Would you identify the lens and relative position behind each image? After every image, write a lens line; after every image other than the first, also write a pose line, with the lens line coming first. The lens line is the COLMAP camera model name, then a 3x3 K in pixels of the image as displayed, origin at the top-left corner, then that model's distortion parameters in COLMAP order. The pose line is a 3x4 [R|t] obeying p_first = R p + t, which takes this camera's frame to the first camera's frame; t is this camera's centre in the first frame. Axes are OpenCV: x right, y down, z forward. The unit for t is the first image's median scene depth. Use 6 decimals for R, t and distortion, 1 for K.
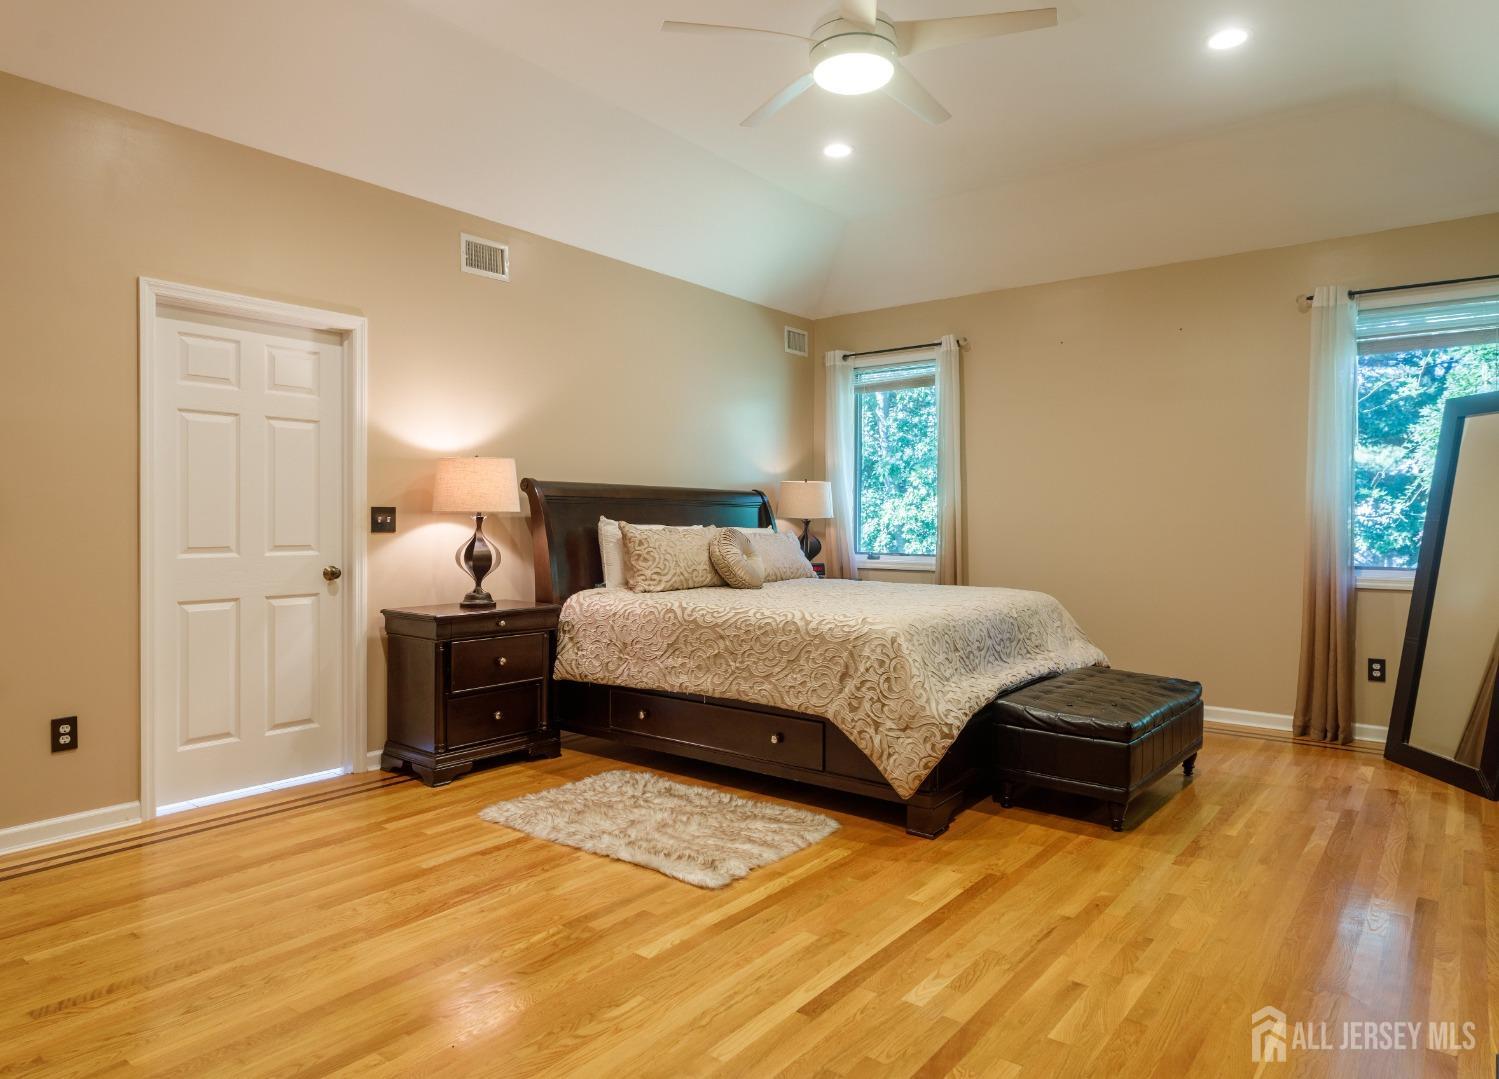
lens RADIAL K [[926.6, 0, 749.5], [0, 926.6, 539.5], [0, 0, 1]] dist [0.000463, 0.000279]
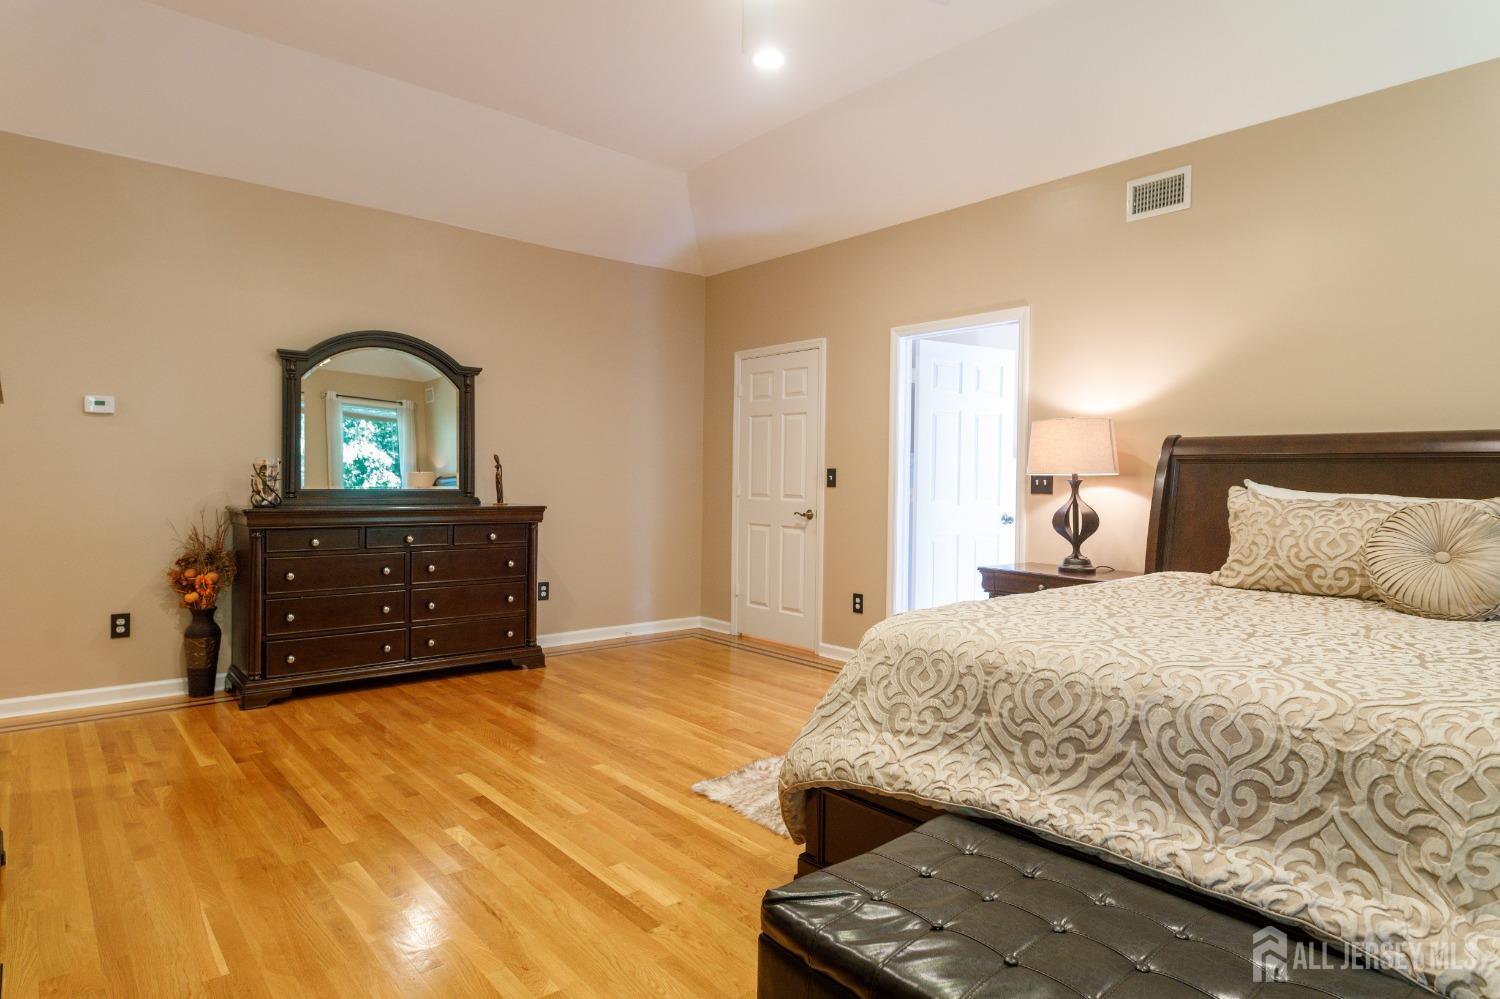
lens RADIAL K [[852.5, 0, 750.0], [0, 852.5, 499.5], [0, 0, 1]] dist [0.005784, 0.000511]
pose [[-0.200499, 0.016163, -0.979561, 0.871407], [-0.035442, 0.999090, 0.023739, -0.016659], [0.979053, 0.039477, -0.199743, 1.108956]]
